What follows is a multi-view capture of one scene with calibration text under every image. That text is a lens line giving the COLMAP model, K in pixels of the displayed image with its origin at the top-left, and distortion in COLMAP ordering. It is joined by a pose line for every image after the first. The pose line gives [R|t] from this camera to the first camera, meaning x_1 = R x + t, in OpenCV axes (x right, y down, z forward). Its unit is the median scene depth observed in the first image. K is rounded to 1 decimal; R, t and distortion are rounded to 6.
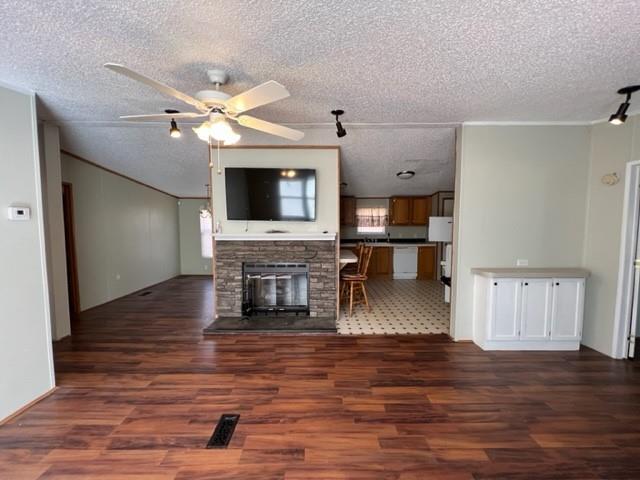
lens RADIAL K [[256.4, 0, 320.0], [0, 256.4, 240.0], [0, 0, 1]] dist [0.001266, 0.000265]
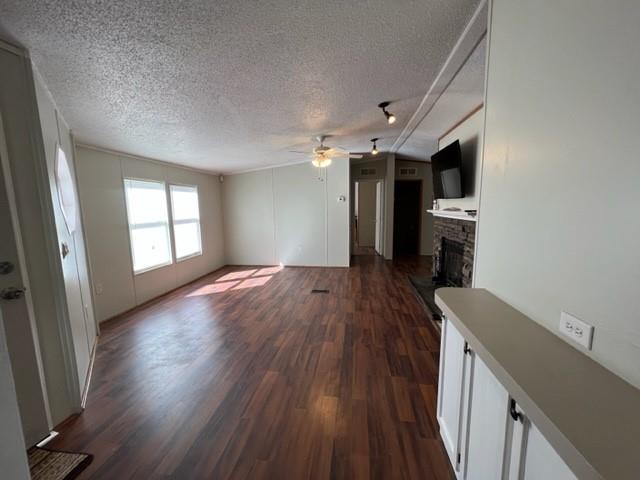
lens RADIAL K [[256.4, 0, 320.0], [0, 256.4, 240.0], [0, 0, 1]] dist [0.001266, 0.000265]
pose [[-0.142354, 0.131178, -0.981085, 1.523531], [-0.059384, 0.988262, 0.140754, -0.040372], [0.988033, 0.078298, -0.132894, 1.044079]]
